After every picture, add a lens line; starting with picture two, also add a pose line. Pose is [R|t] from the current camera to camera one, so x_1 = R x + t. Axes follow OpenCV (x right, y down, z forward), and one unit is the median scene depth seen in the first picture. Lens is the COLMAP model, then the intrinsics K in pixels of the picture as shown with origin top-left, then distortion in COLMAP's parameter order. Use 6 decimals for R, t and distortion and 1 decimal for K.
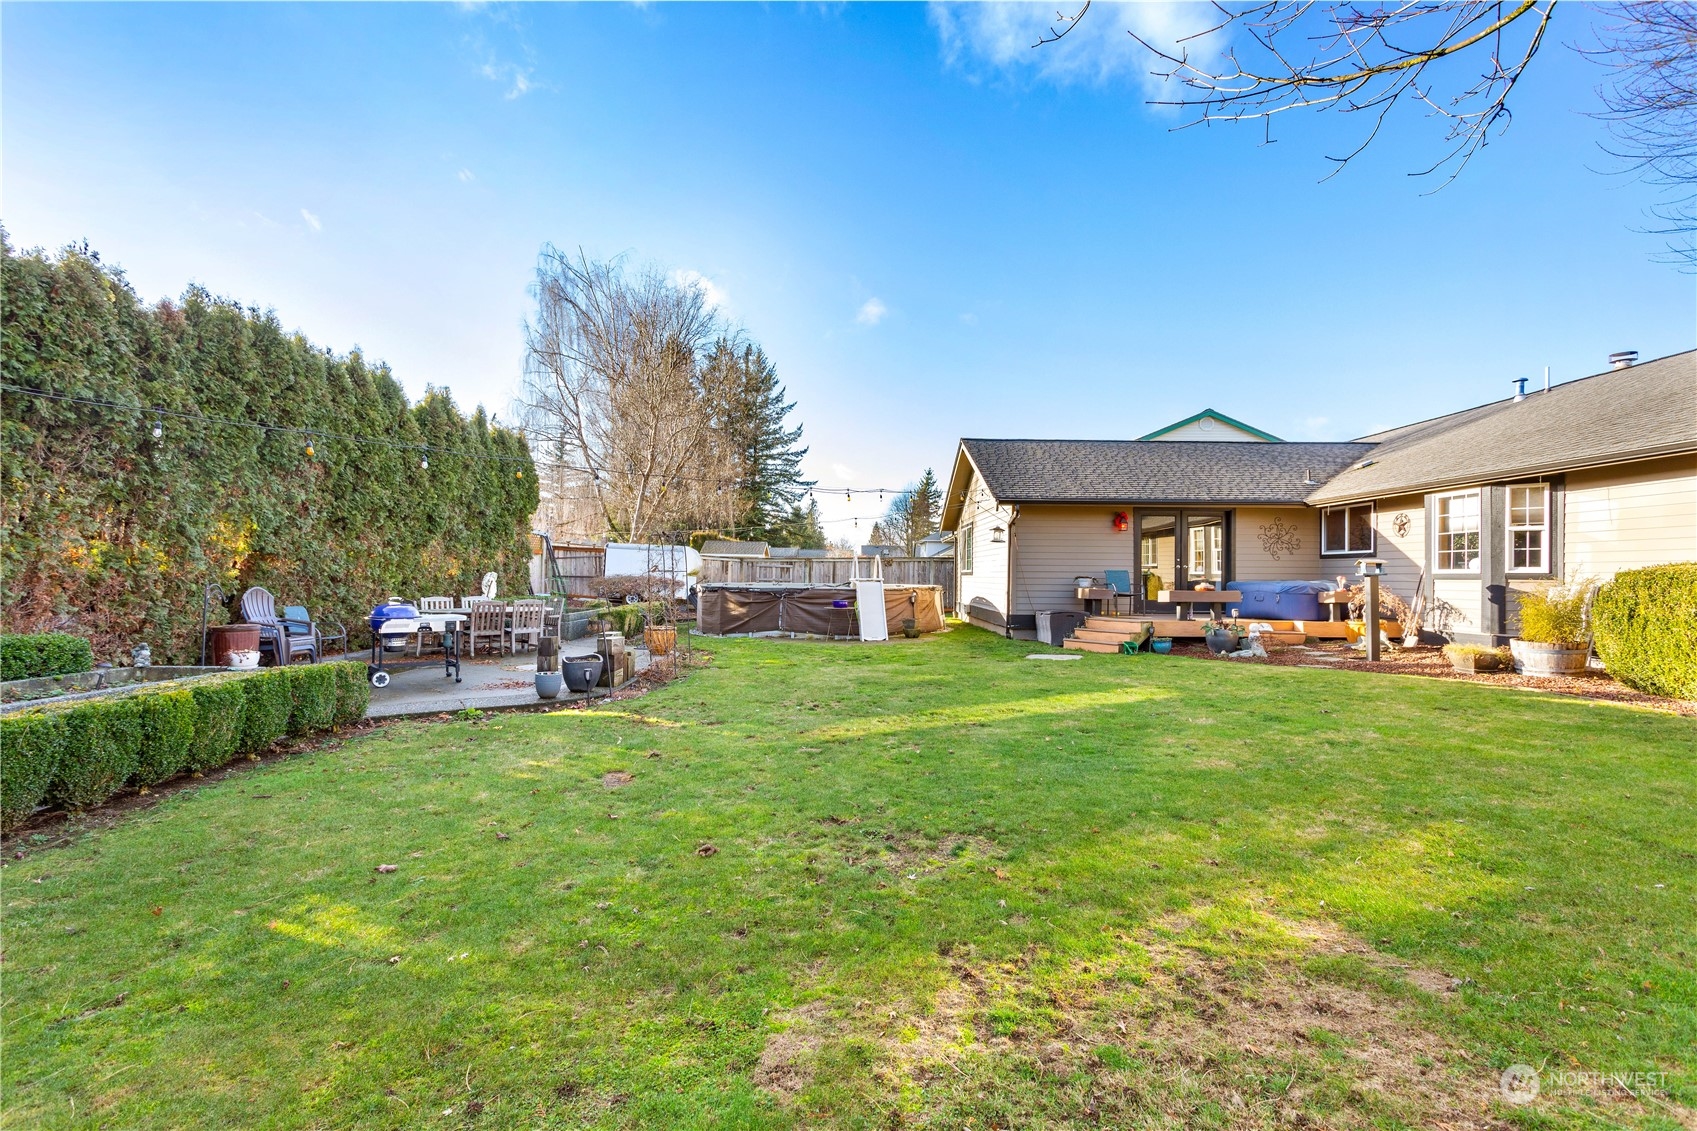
lens RADIAL K [[807.7, 0, 838.9], [0, 807.7, 578.4], [0, 0, 1]] dist [0.001383, 0.002957]
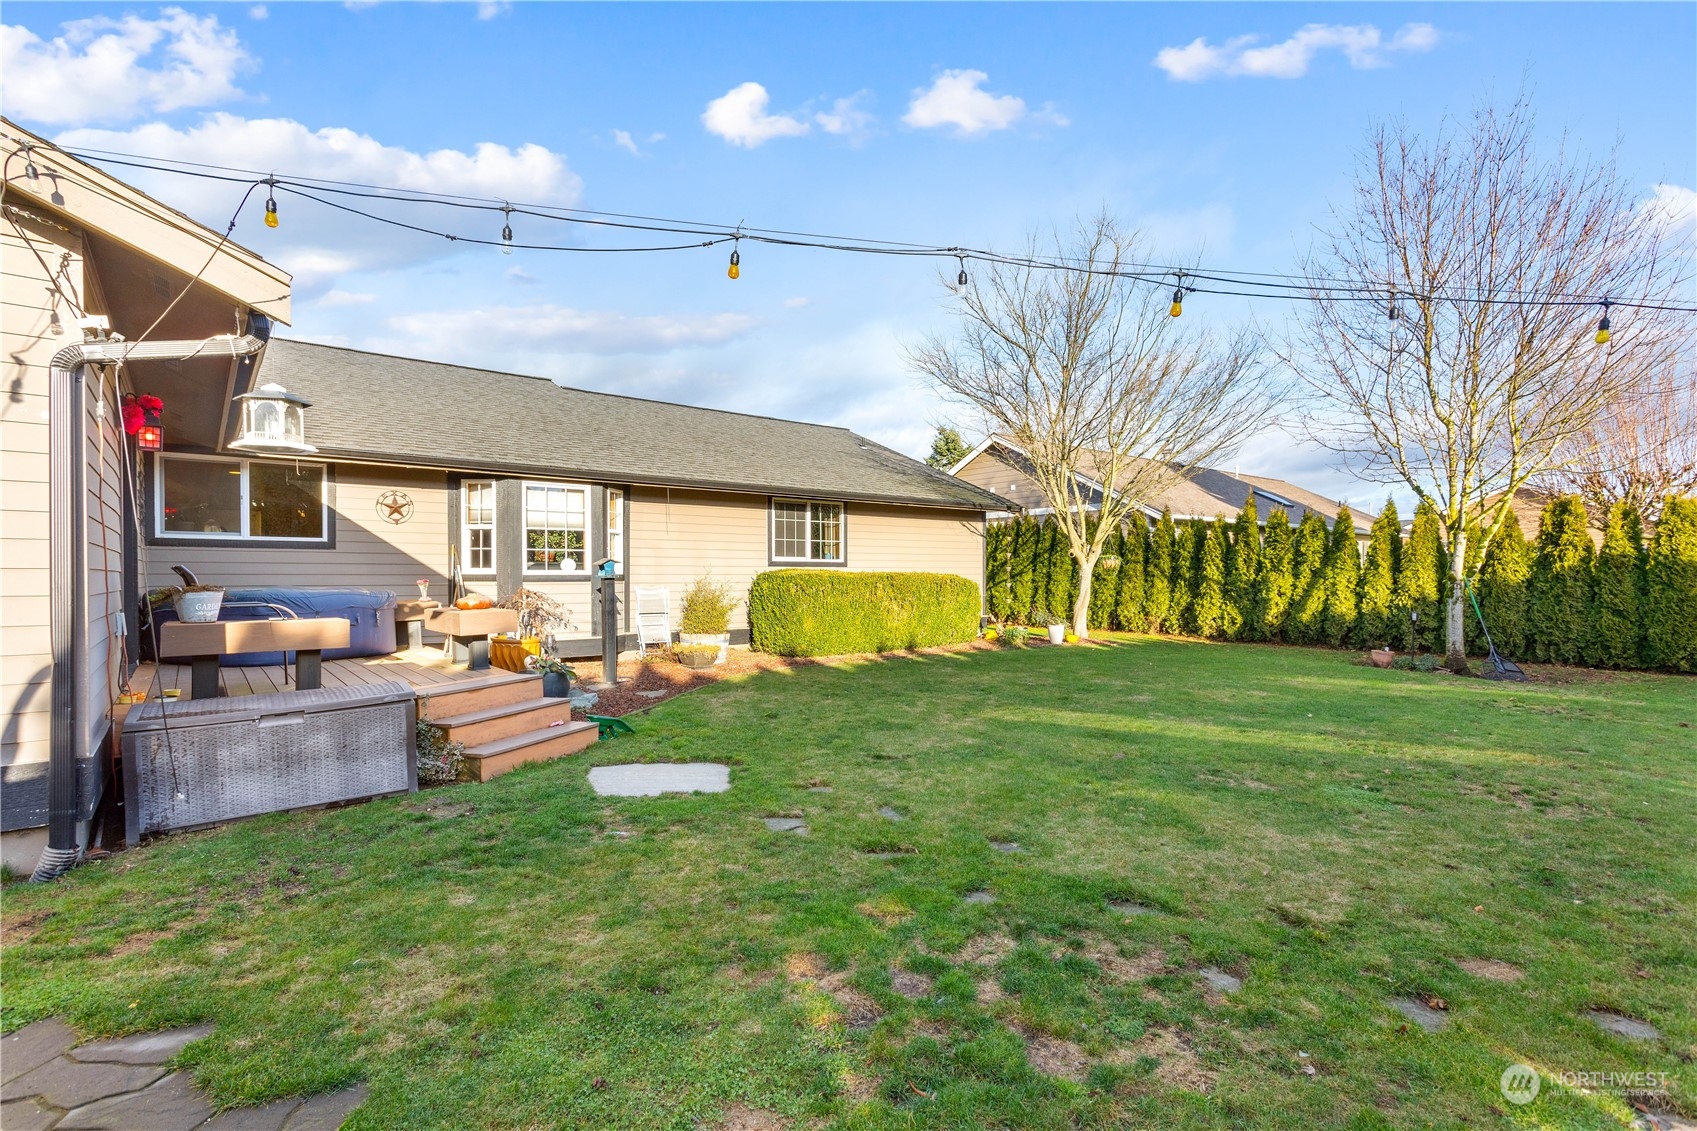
lens RADIAL K [[807.7, 0, 850.6], [0, 807.7, 573.6], [0, 0, 1]] dist [0.001383, 0.002957]
pose [[-0.616381, 0.000193, 0.787448, -0.134981], [0.000153, 1.000000, -0.000125, -0.006828], [-0.787448, 0.000043, -0.616381, 1.196643]]
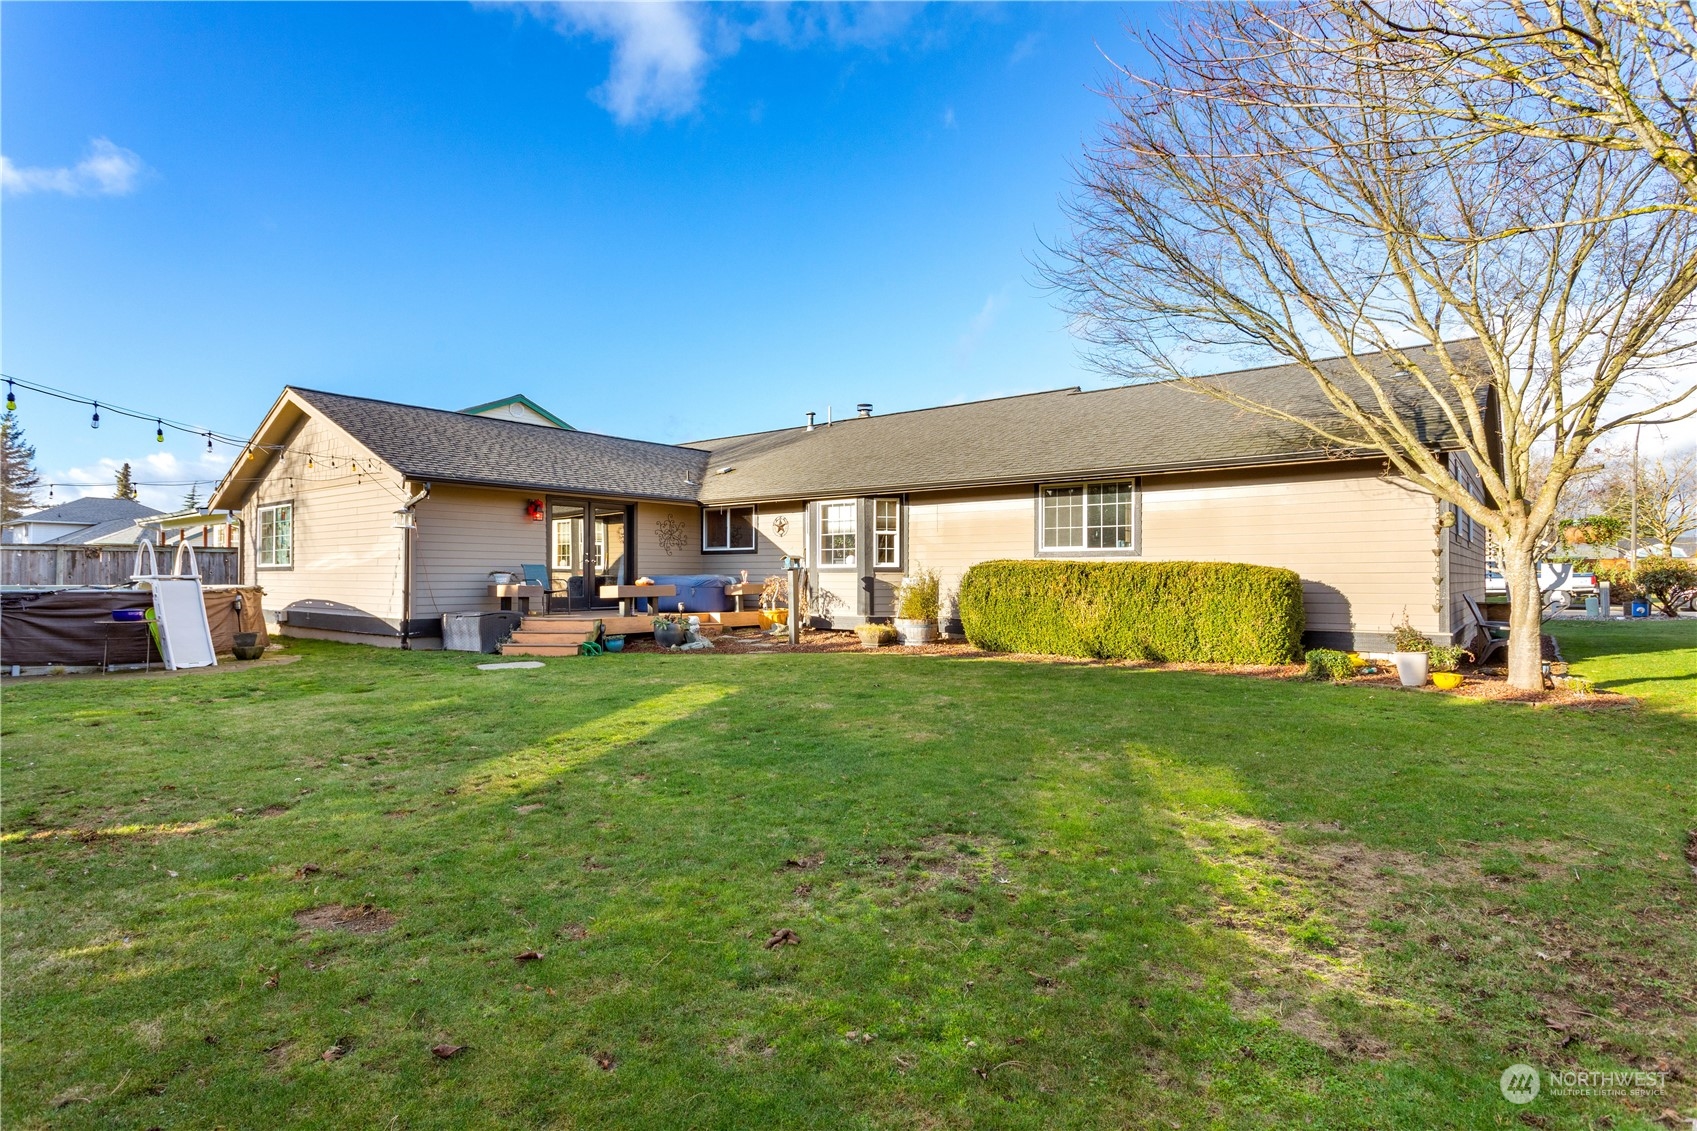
lens RADIAL K [[876.8, 0, 862.0], [0, 876.8, 564.4], [0, 0, 1]] dist [-0.005009, 0.001006]
pose [[0.614163, 0.004617, 0.789166, -0.238341], [0.006212, 0.999924, -0.010684, 0.002994], [-0.789155, 0.011464, 0.614087, 0.145584]]
